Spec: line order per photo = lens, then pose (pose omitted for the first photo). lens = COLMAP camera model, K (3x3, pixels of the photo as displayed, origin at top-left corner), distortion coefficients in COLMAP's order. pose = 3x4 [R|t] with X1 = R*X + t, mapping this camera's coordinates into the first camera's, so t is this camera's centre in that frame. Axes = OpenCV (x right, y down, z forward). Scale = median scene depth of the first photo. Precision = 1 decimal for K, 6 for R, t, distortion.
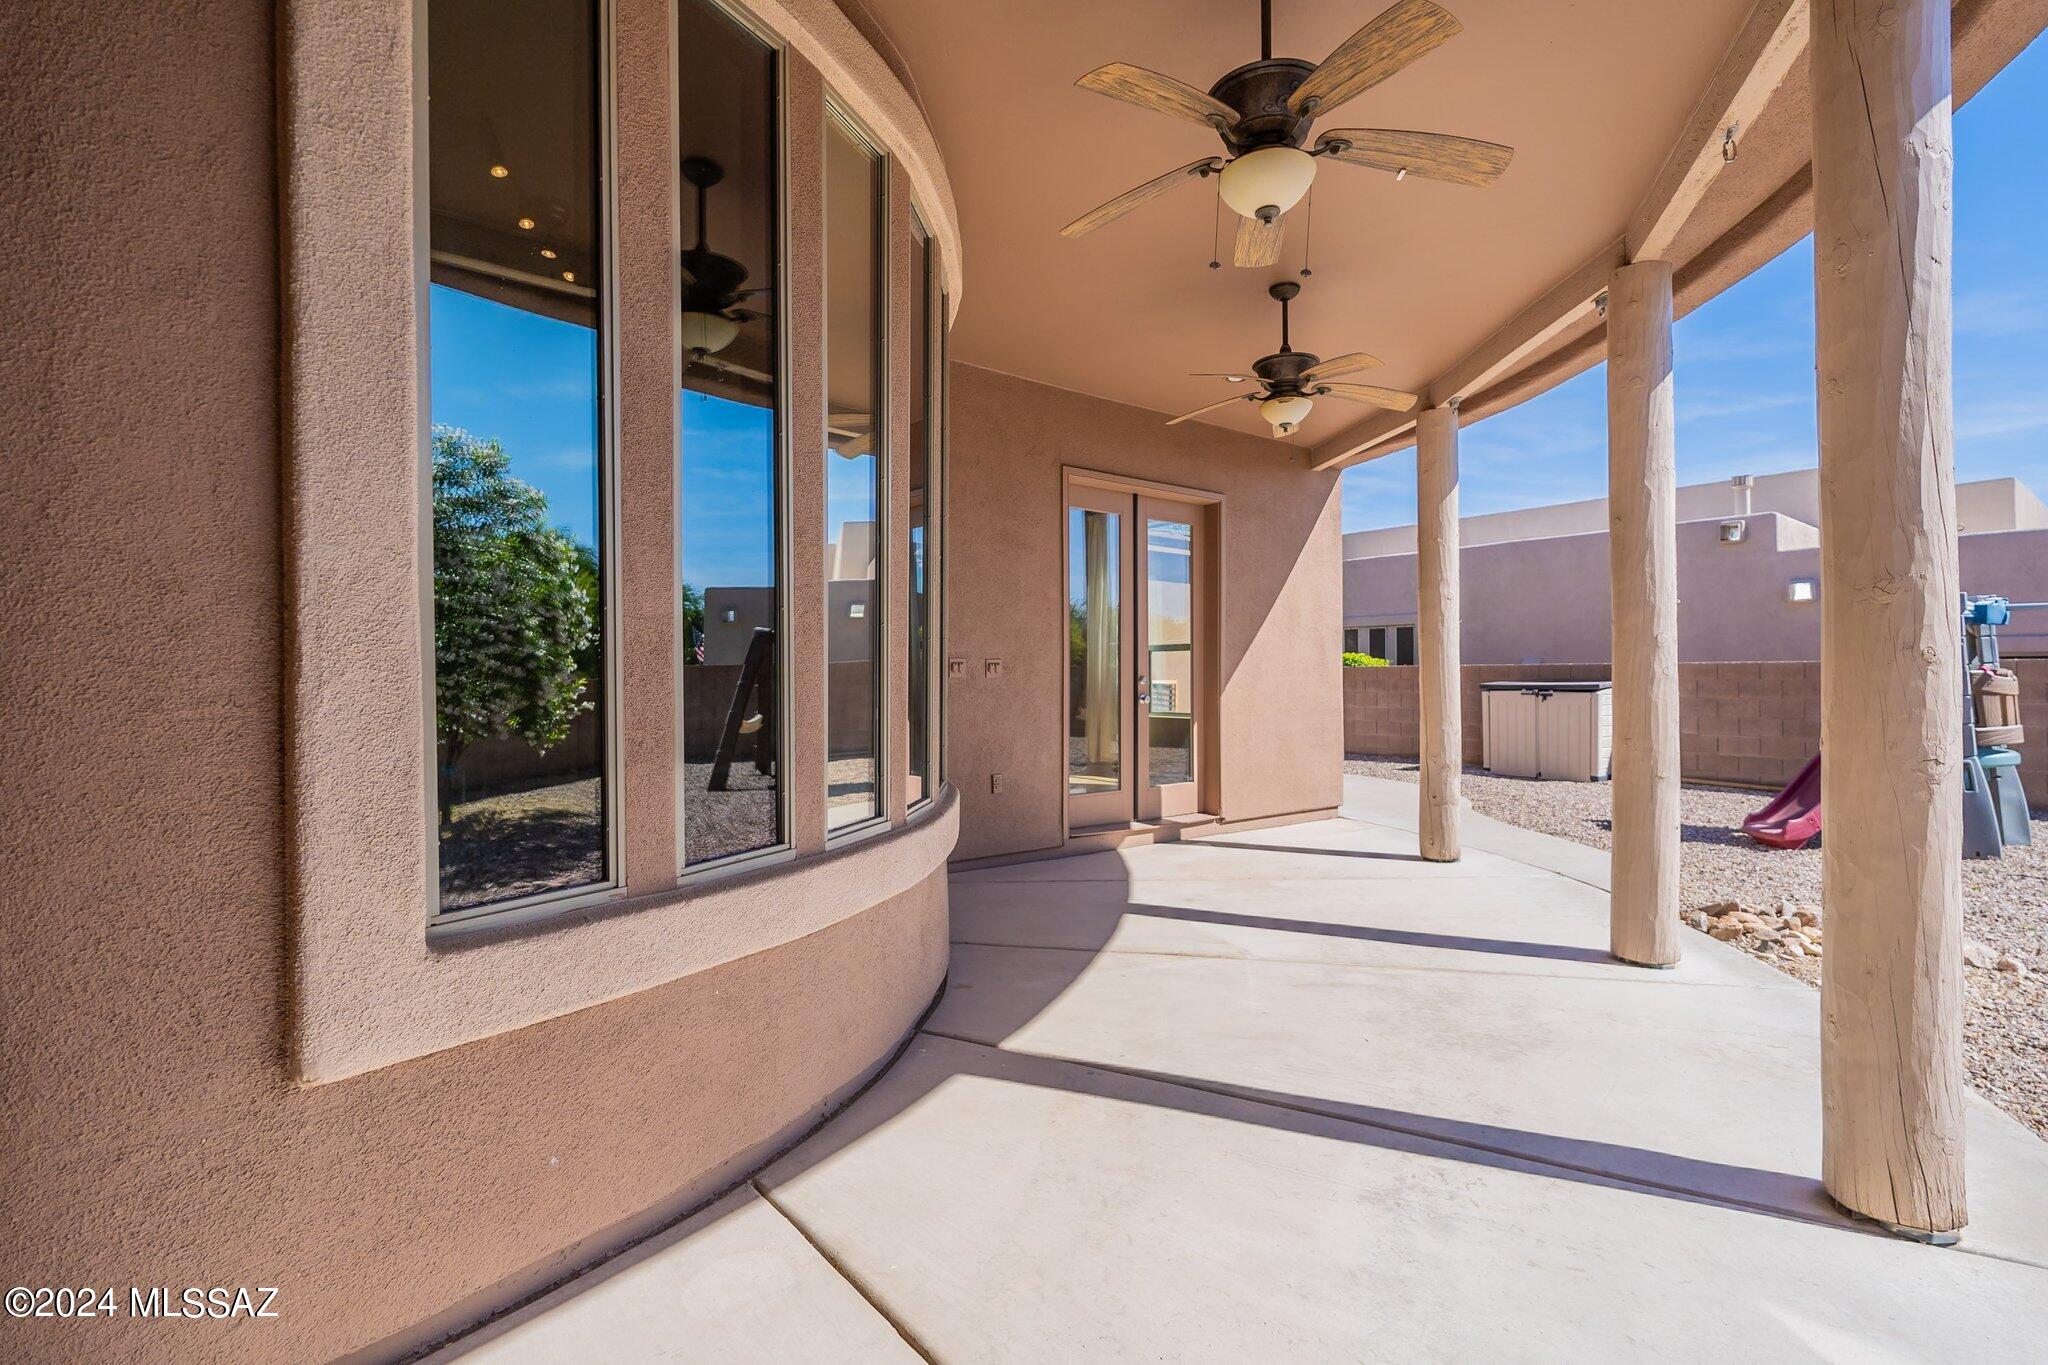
lens RADIAL K [[900.4, 0, 1016.6], [0, 900.4, 675.1], [0, 0, 1]] dist [-0.001995, 0.000135]
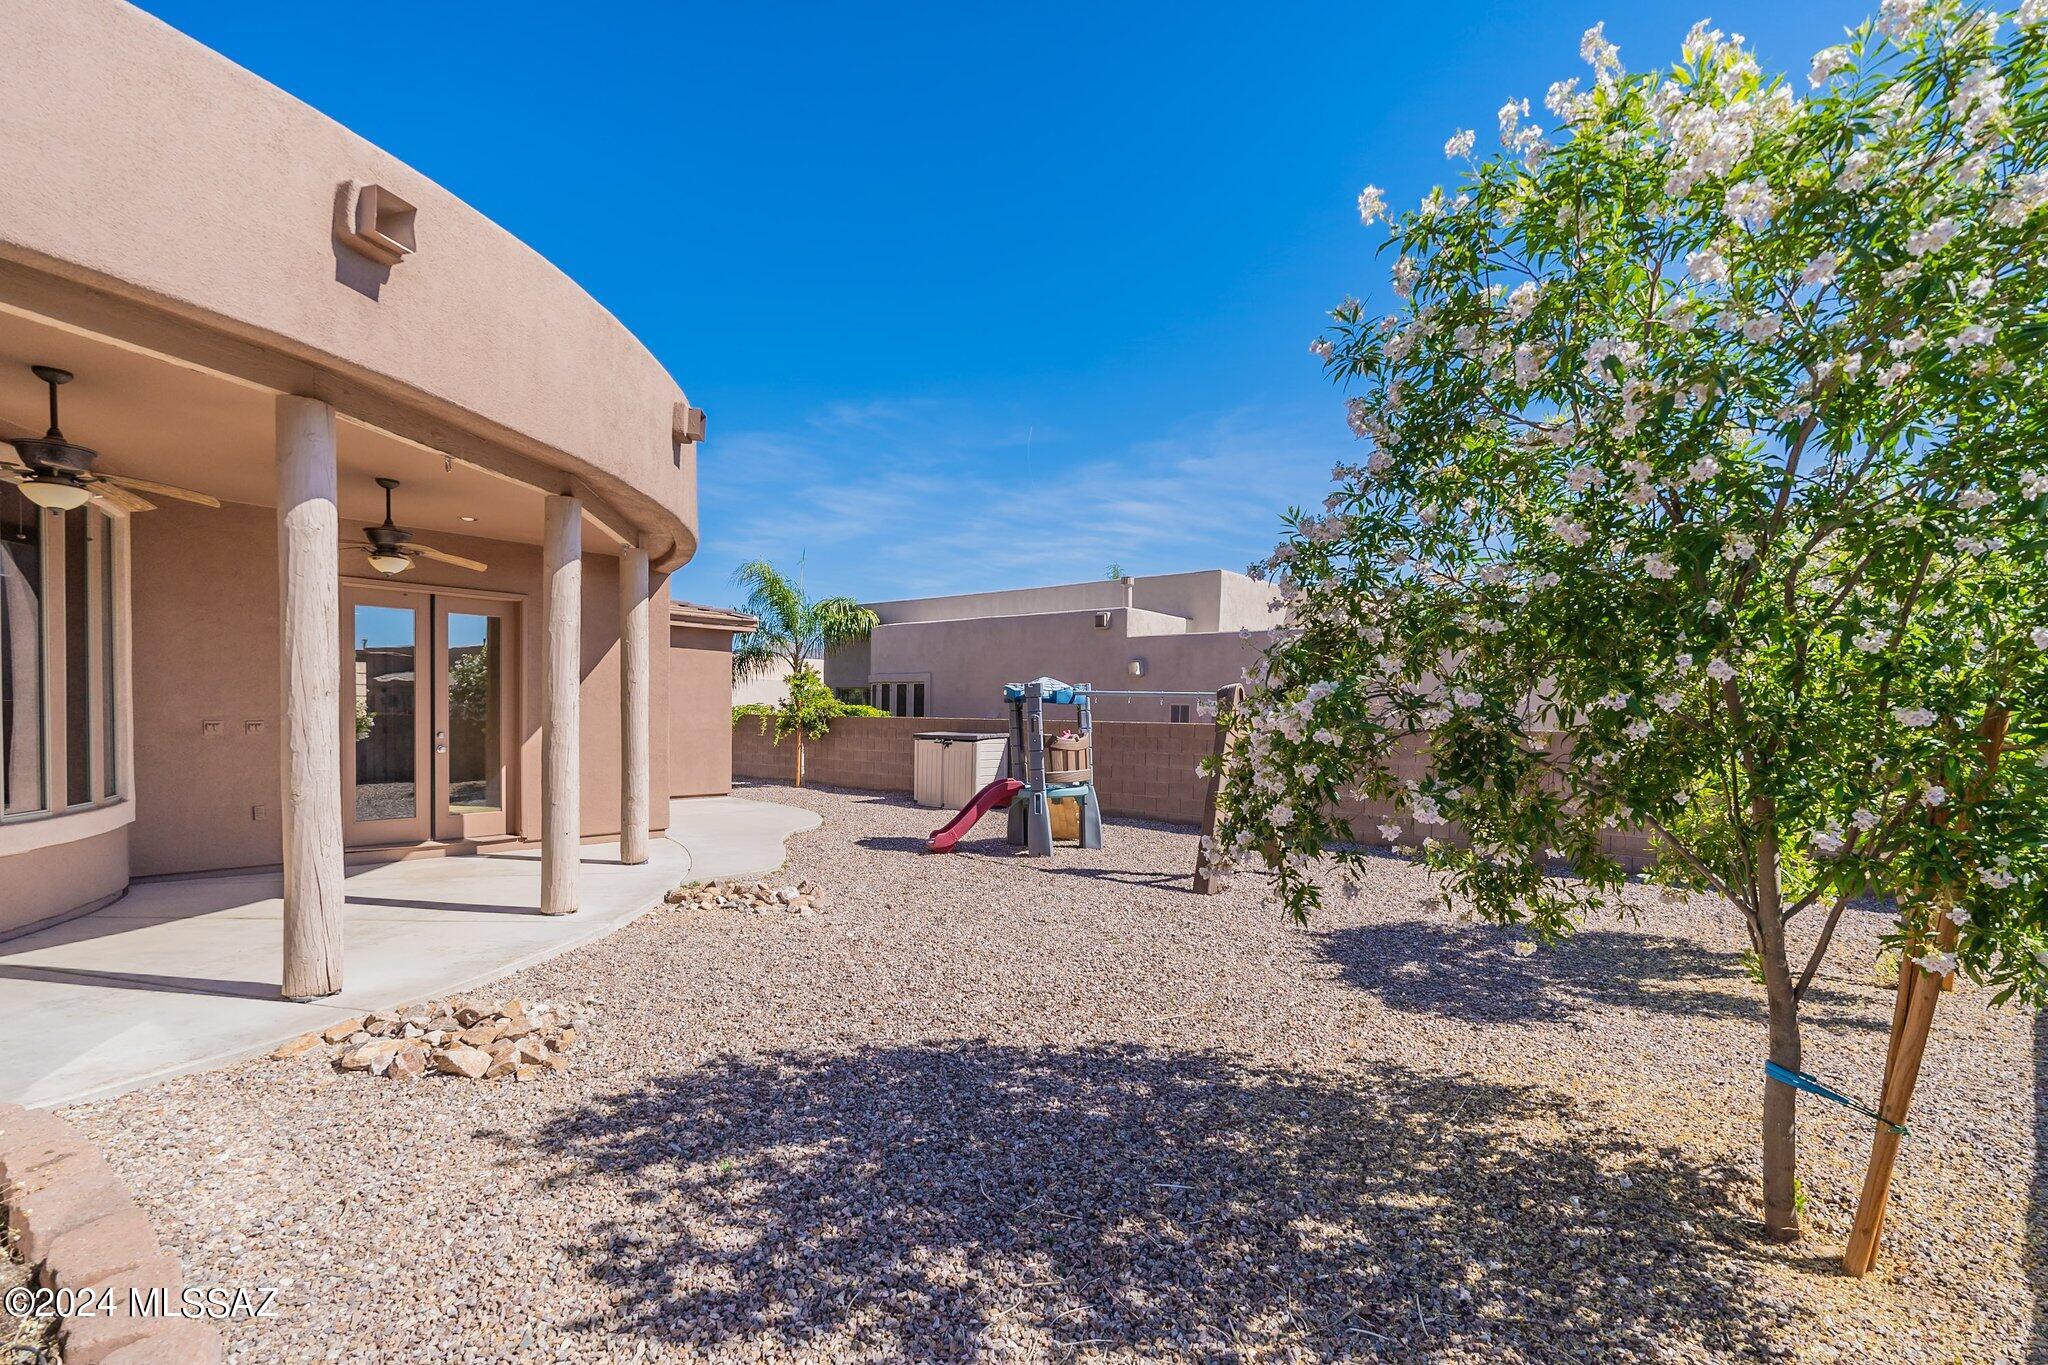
lens RADIAL K [[907.0, 0, 1024.5], [0, 907.0, 736.3], [0, 0, 1]] dist [-0.001189, -0.000166]
pose [[0.978611, 0.008991, 0.205524, 0.694773], [-0.015077, 0.999492, 0.028063, -0.042026], [-0.205167, -0.030562, 0.978250, -0.480137]]
